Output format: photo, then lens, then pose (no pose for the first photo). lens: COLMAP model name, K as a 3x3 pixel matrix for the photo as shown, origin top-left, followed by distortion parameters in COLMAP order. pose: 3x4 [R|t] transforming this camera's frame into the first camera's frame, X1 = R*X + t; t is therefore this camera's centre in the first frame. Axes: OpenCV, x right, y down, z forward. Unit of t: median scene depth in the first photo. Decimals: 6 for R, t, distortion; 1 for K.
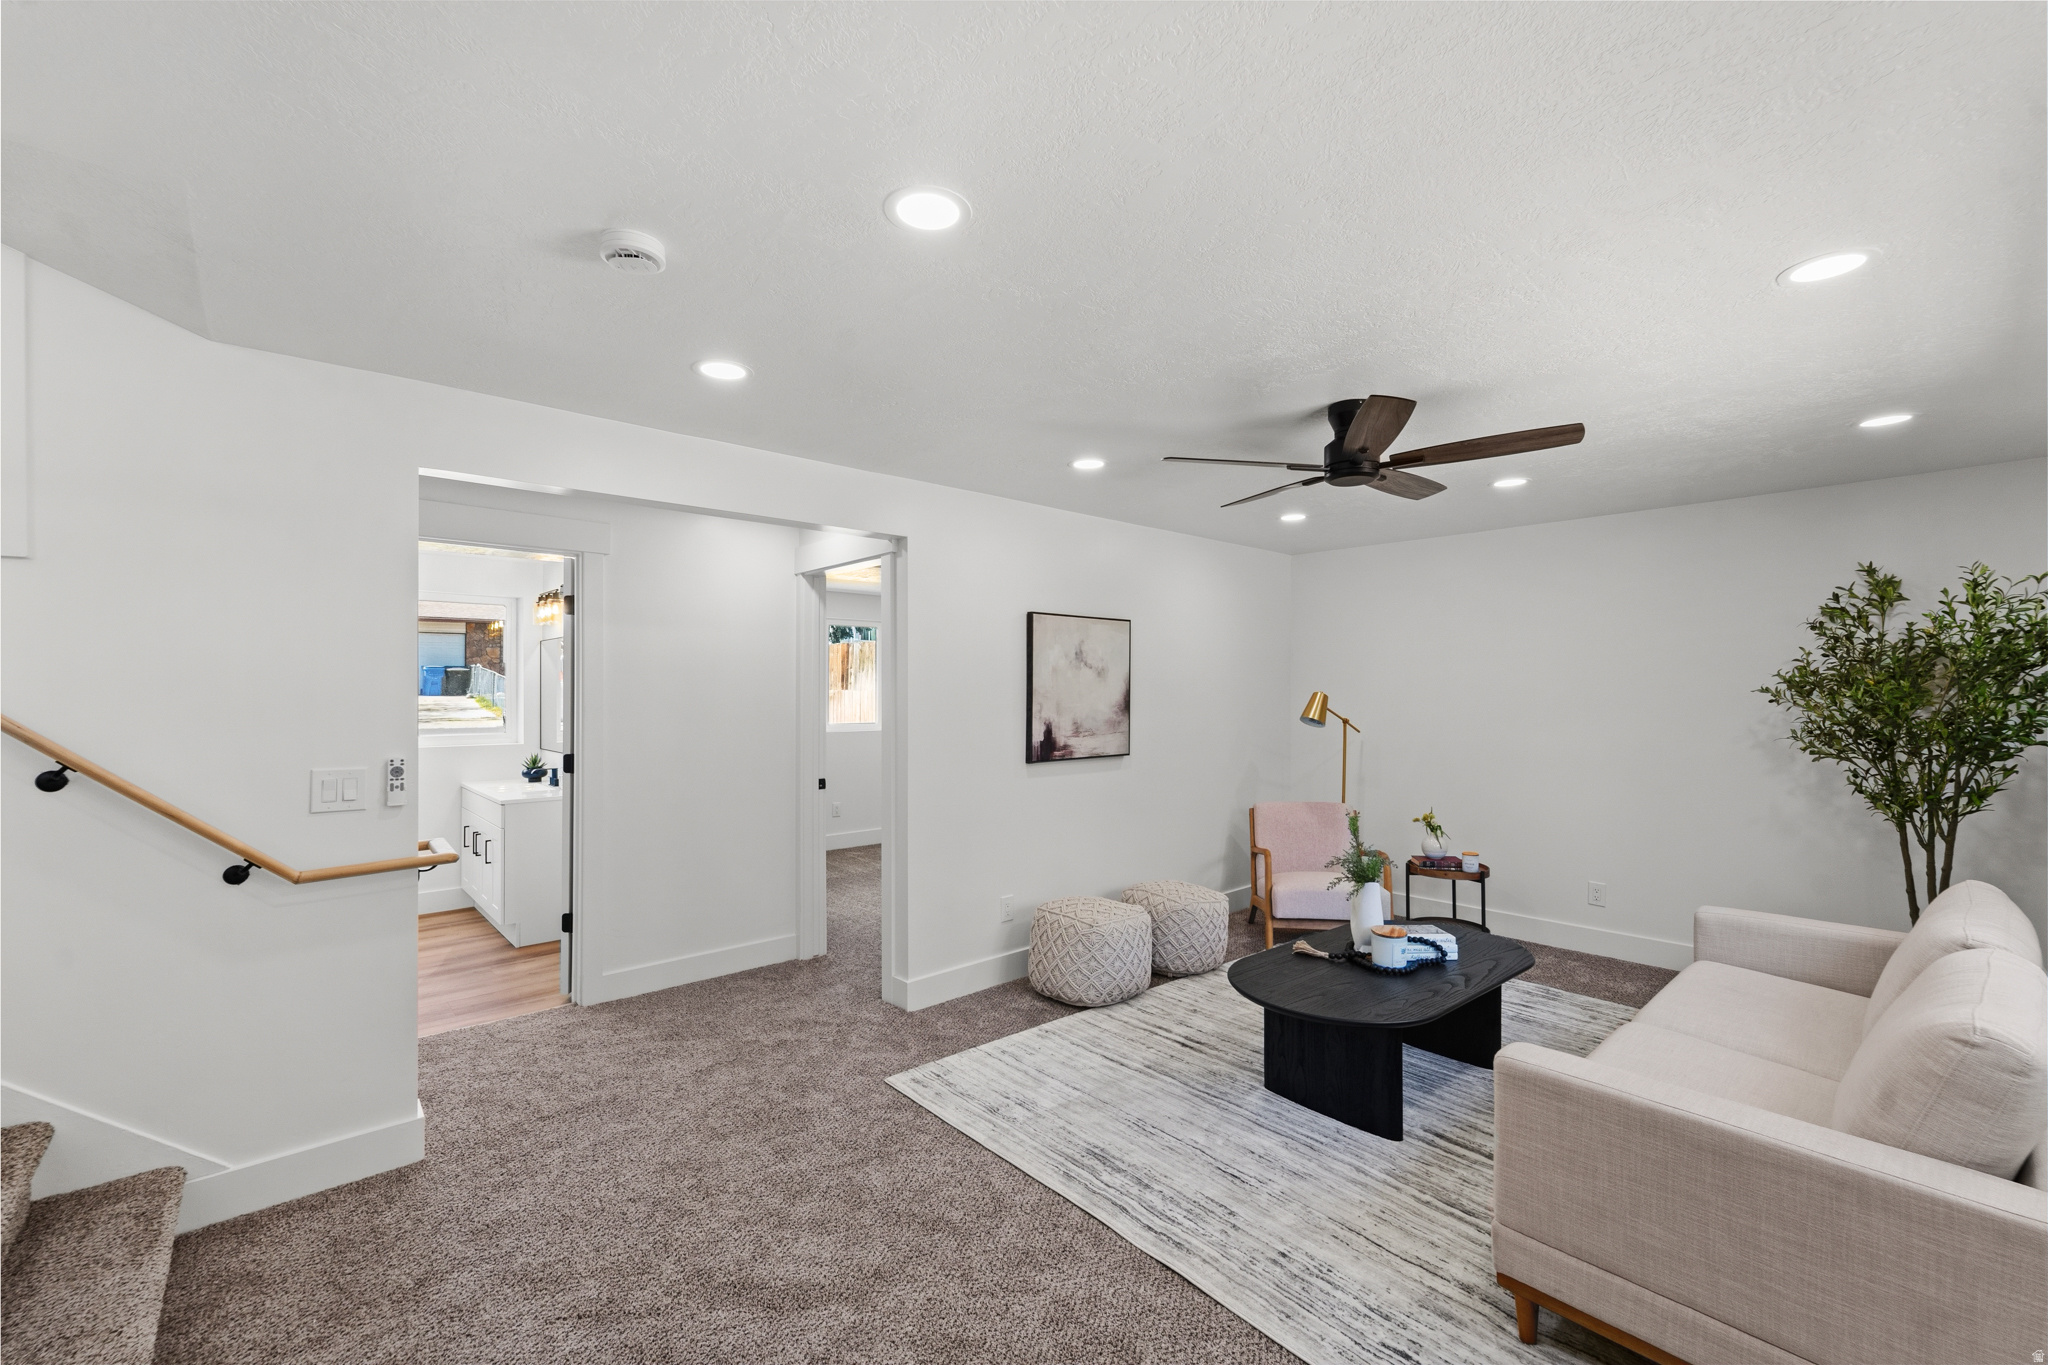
lens RADIAL K [[834.8, 0, 1023.6], [0, 834.8, 692.0], [0, 0, 1]] dist [0.000506, -0.000016]
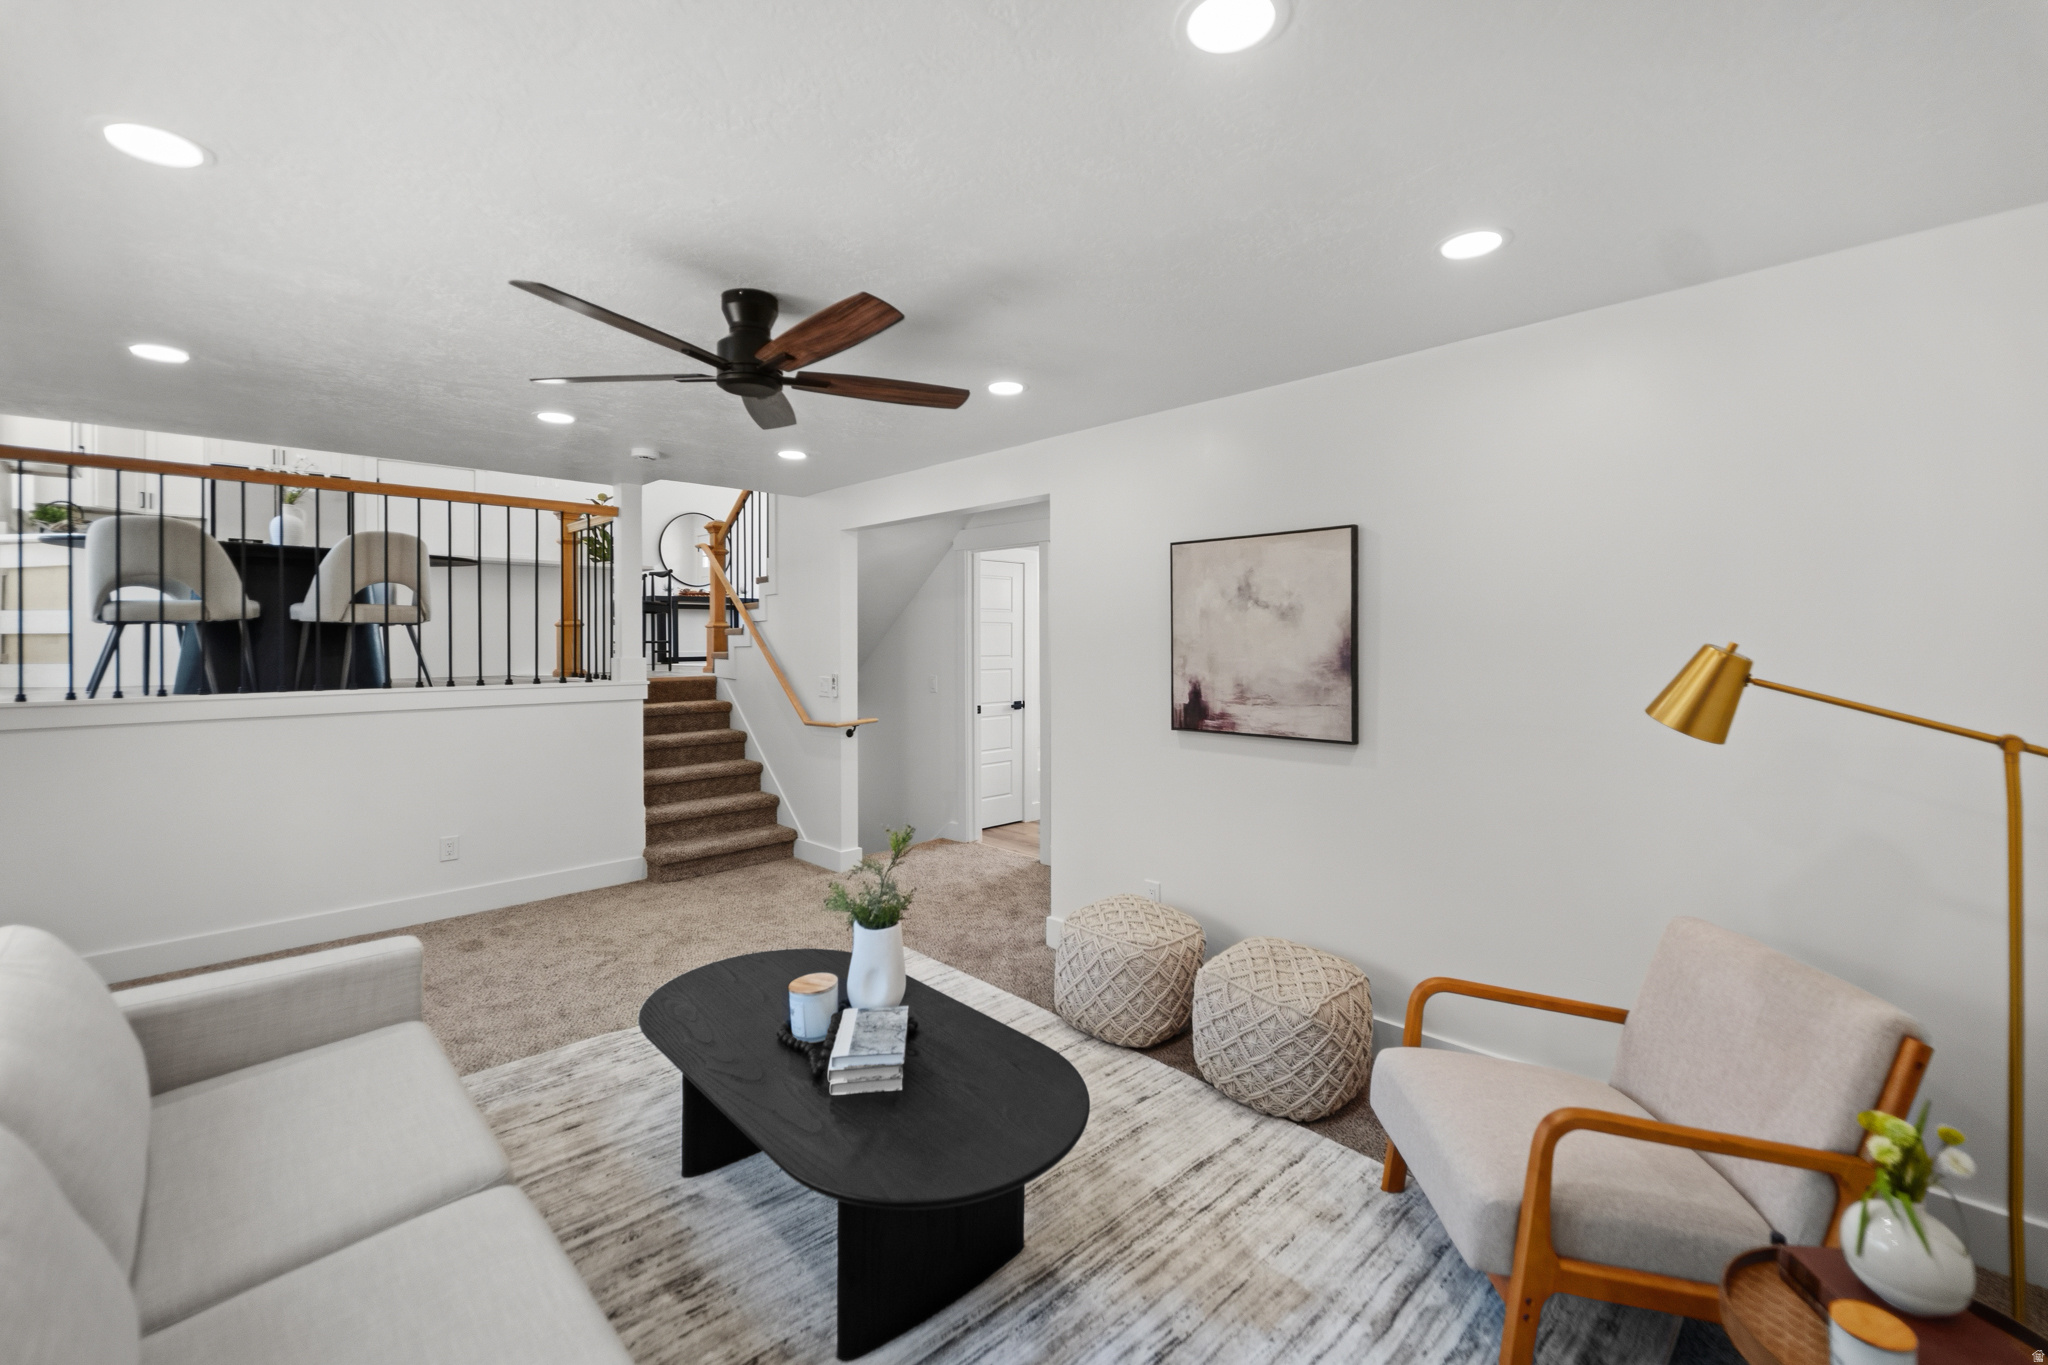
lens RADIAL K [[844.2, 0, 1028.8], [0, 844.2, 647.6], [0, 0, 1]] dist [-0.000495, -0.000086]
pose [[0.055381, 0.000725, -0.998465, 0.921254], [-0.001660, 0.999998, 0.000634, 0.005487], [0.998464, 0.001622, 0.055382, 0.912785]]
